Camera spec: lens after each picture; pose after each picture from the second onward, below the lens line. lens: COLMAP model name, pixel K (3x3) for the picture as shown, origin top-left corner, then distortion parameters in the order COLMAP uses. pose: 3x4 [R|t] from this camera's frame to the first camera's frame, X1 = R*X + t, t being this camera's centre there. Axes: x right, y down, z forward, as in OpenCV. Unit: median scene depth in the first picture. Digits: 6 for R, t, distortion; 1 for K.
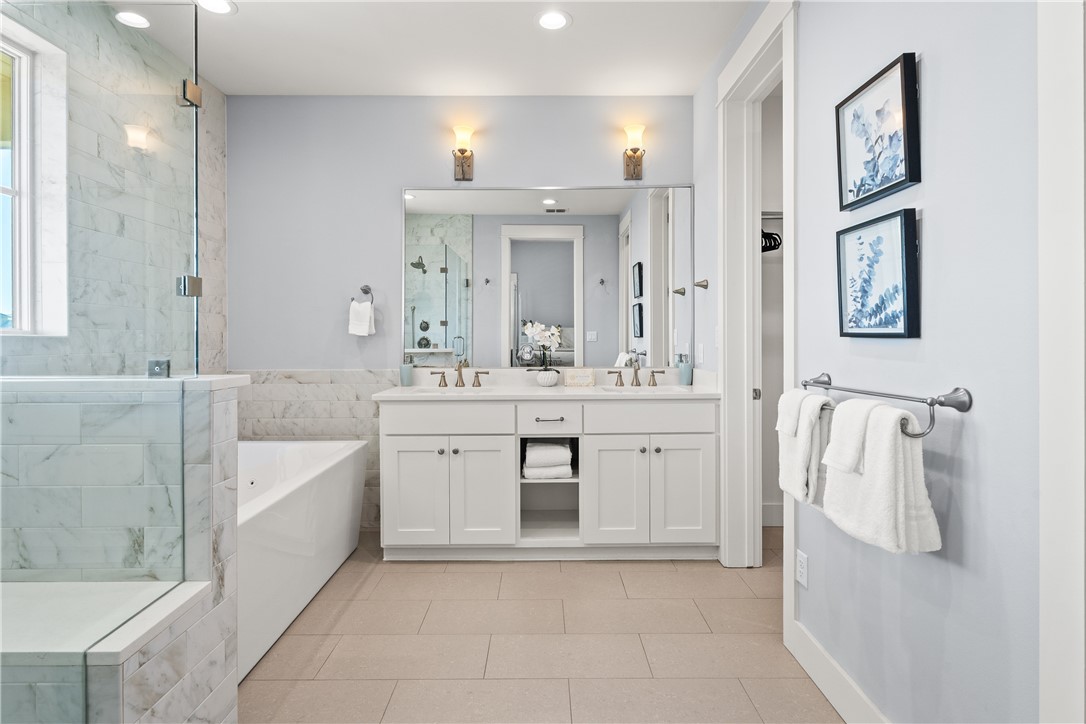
lens RADIAL K [[559.6, 0, 540.9], [0, 559.6, 350.3], [0, 0, 1]] dist [-0.004056, -0.000086]
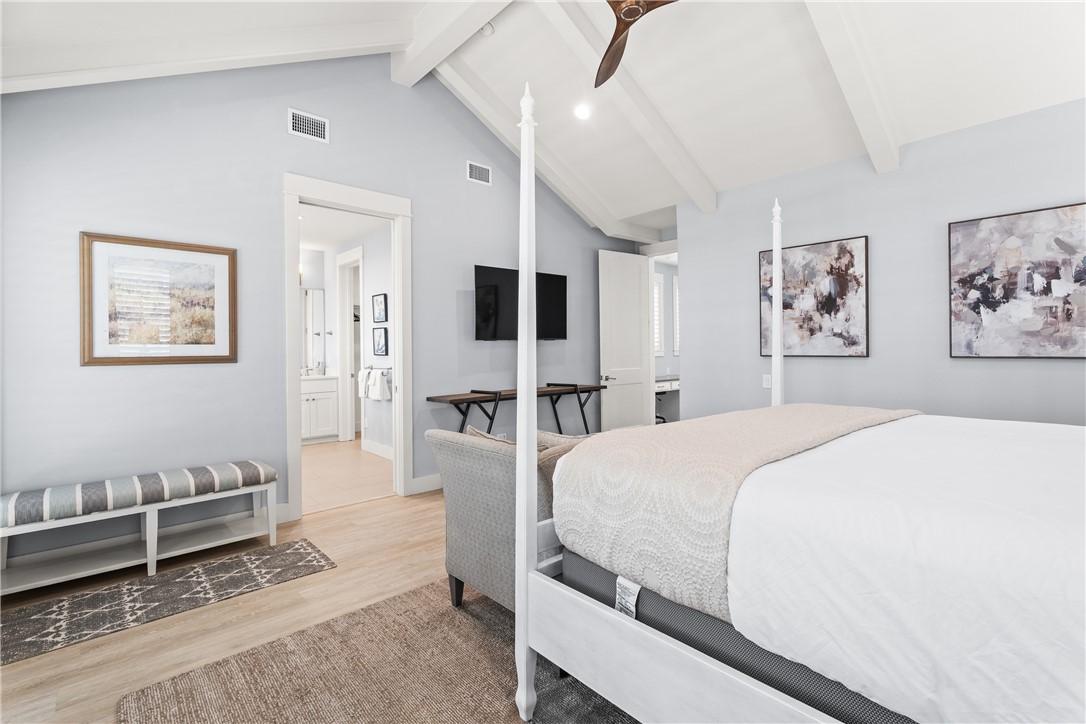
lens RADIAL K [[499.5, 0, 540.1], [0, 499.5, 355.0], [0, 0, 1]] dist [-0.017296, 0.000447]
pose [[0.742662, -0.006545, 0.669635, -0.568640], [0.013403, 0.999897, -0.005091, 0.004591], [-0.669532, 0.012756, 0.742673, -1.440403]]
